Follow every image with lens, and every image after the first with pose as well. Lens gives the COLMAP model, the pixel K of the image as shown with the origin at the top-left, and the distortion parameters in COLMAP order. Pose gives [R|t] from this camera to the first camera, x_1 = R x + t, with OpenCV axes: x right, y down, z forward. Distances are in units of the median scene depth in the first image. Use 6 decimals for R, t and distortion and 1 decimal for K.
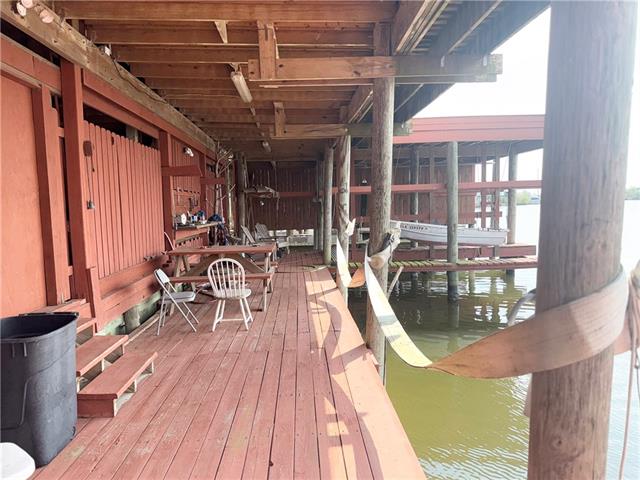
lens RADIAL K [[442.2, 0, 320.0], [0, 442.2, 240.0], [0, 0, 1]] dist [0.003436, -0.000185]
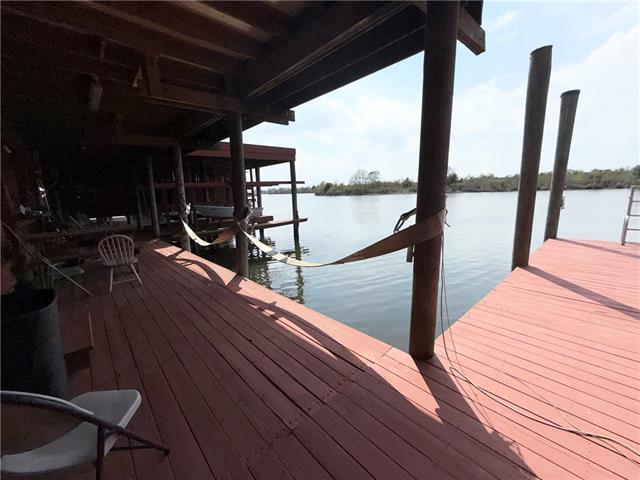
lens RADIAL K [[251.3, 0, 320.0], [0, 251.3, 240.0], [0, 0, 1]] dist [-0.000449, -0.000156]
pose [[0.763324, -0.132115, 0.632362, -0.215644], [0.074934, 0.990365, 0.116458, 0.015425], [-0.641655, -0.041510, 0.765869, 0.050116]]
